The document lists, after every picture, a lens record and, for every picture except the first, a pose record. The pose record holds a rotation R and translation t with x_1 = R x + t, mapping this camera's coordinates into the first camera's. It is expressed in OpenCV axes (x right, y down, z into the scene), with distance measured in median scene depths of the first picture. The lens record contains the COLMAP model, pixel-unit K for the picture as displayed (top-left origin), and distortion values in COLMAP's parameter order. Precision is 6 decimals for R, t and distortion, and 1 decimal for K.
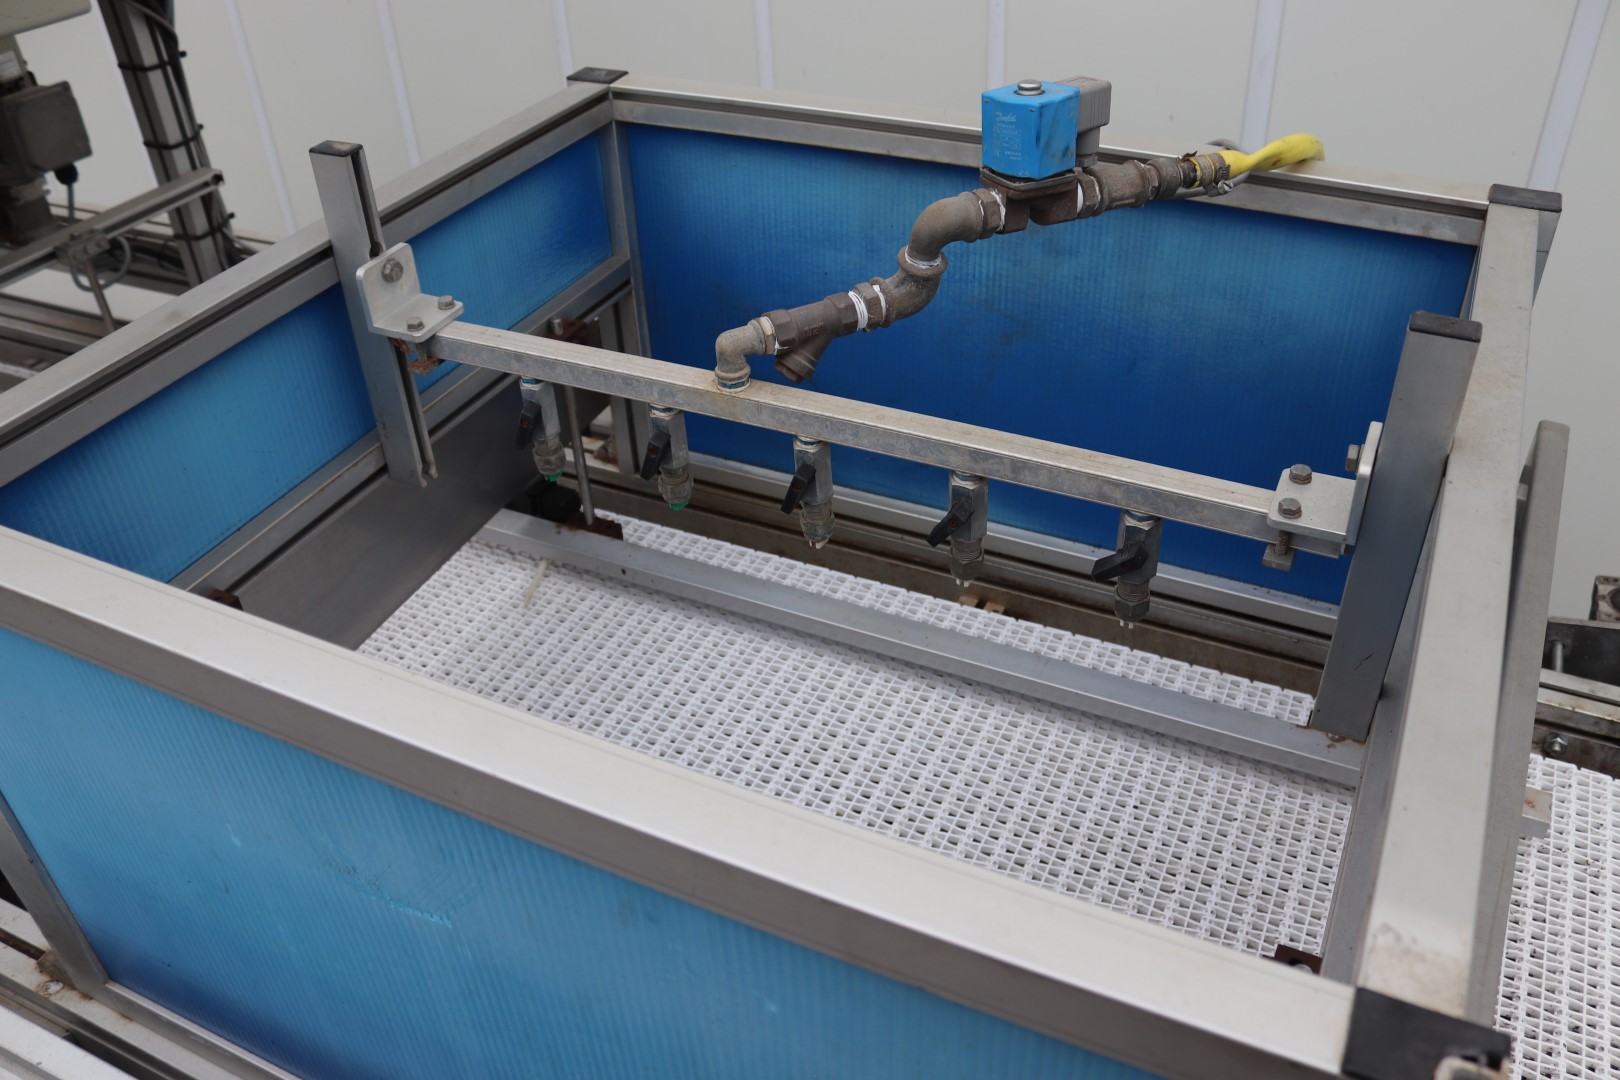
lens RADIAL K [[1345.1, 0, 808.3], [0, 1345.1, 538.6], [0, 0, 1]] dist [-0.095316, 0.023282]
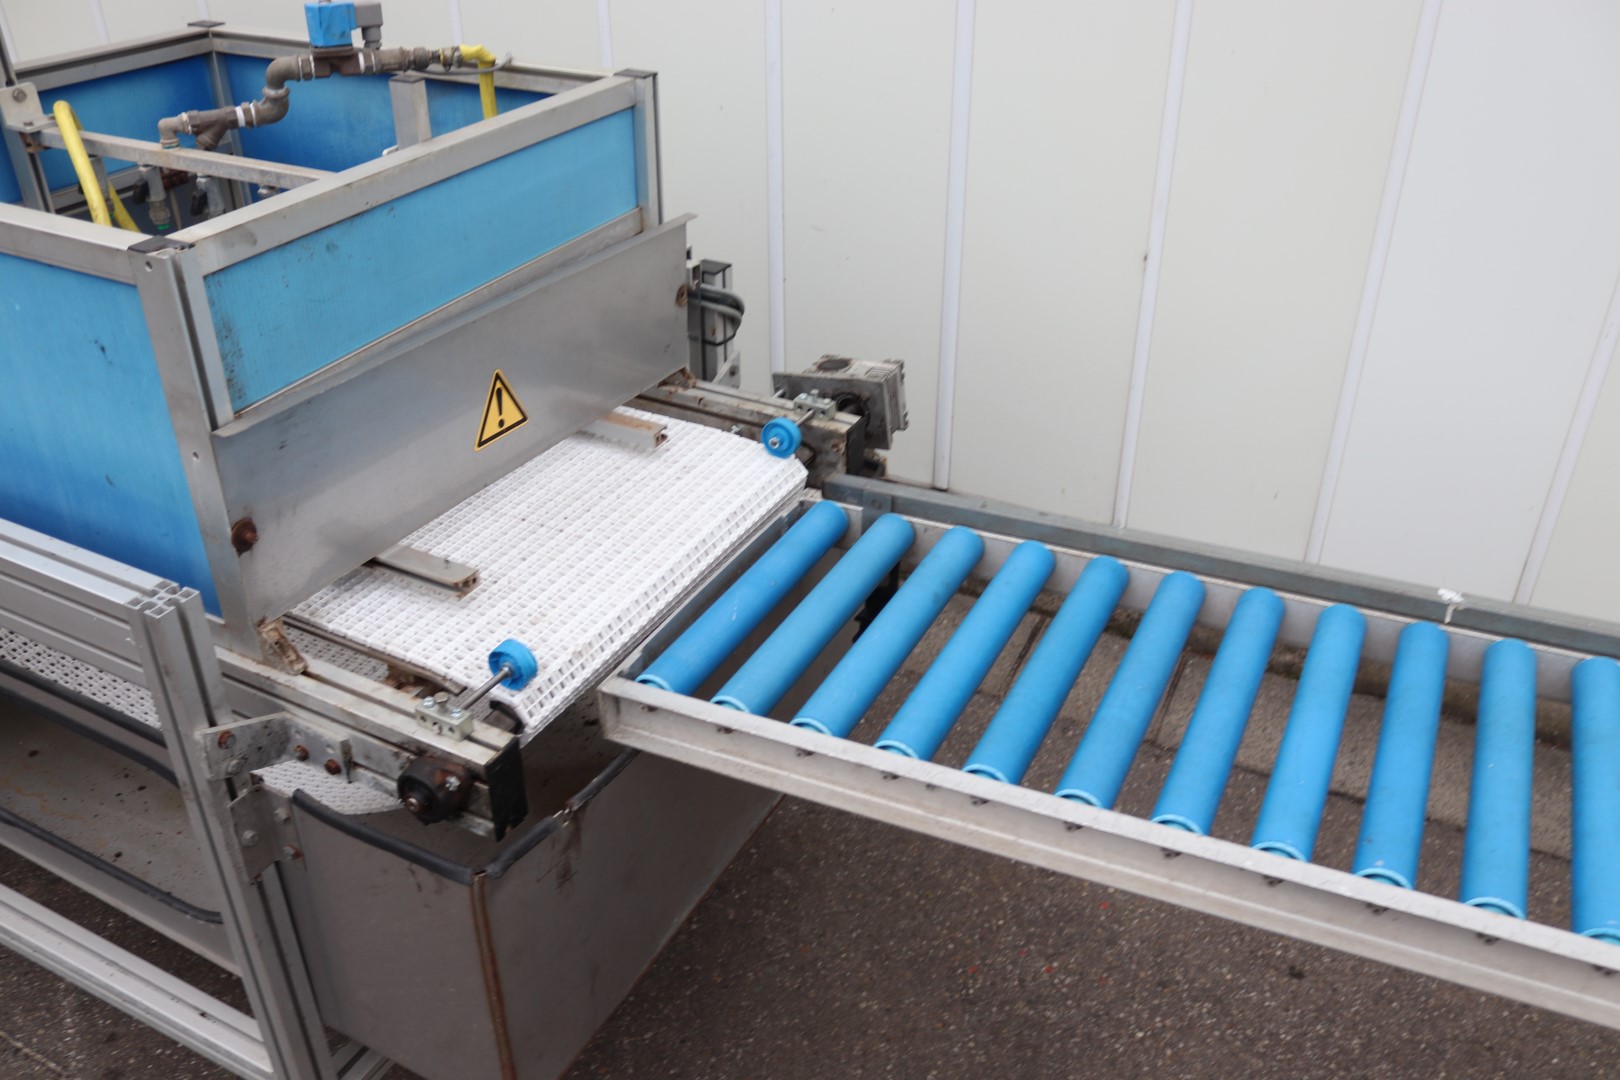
lens RADIAL K [[1345.1, 0, 813.0], [0, 1345.1, 538.2], [0, 0, 1]] dist [-0.095316, 0.023282]
pose [[0.998550, 0.051859, 0.014459, 0.854911], [-0.050626, 0.995860, -0.075500, 0.529276], [-0.018315, 0.074659, 0.997041, -0.829986]]
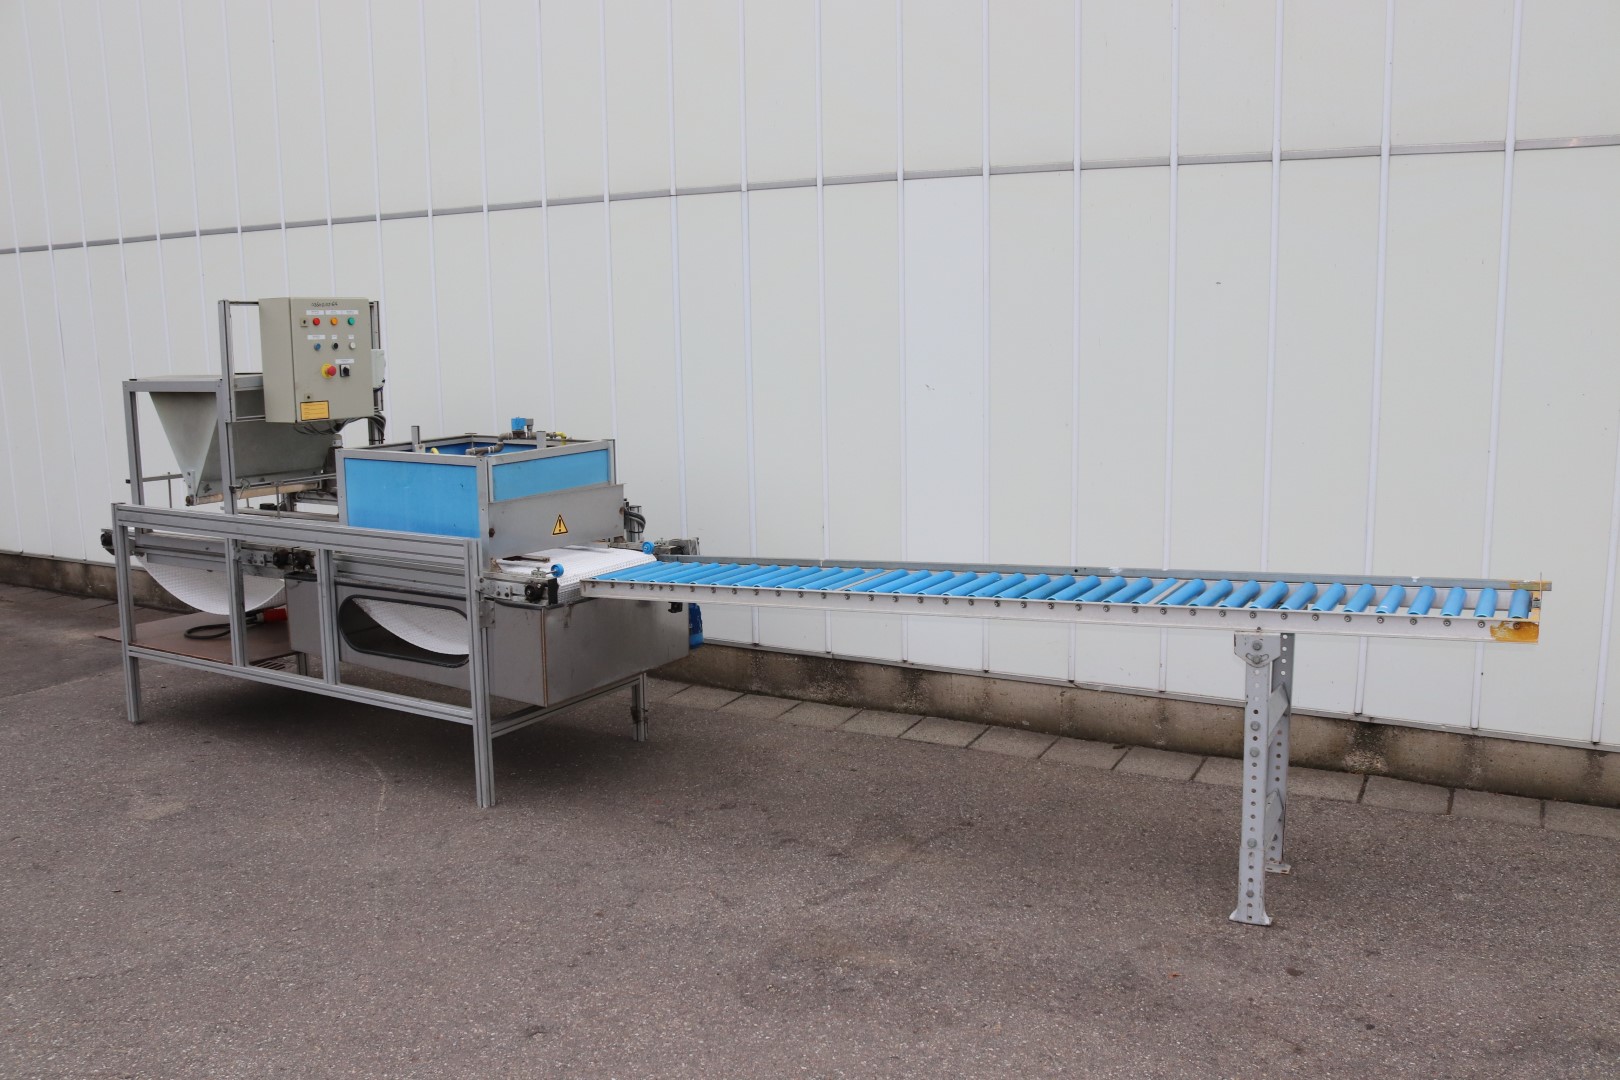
lens RADIAL K [[1345.1, 0, 810.8], [0, 1345.1, 536.1], [0, 0, 1]] dist [-0.095316, 0.023282]
pose [[0.996901, 0.035360, -0.070269, 2.040947], [-0.062943, 0.894342, -0.442934, 2.948270], [0.047183, 0.445984, 0.893796, -4.485428]]
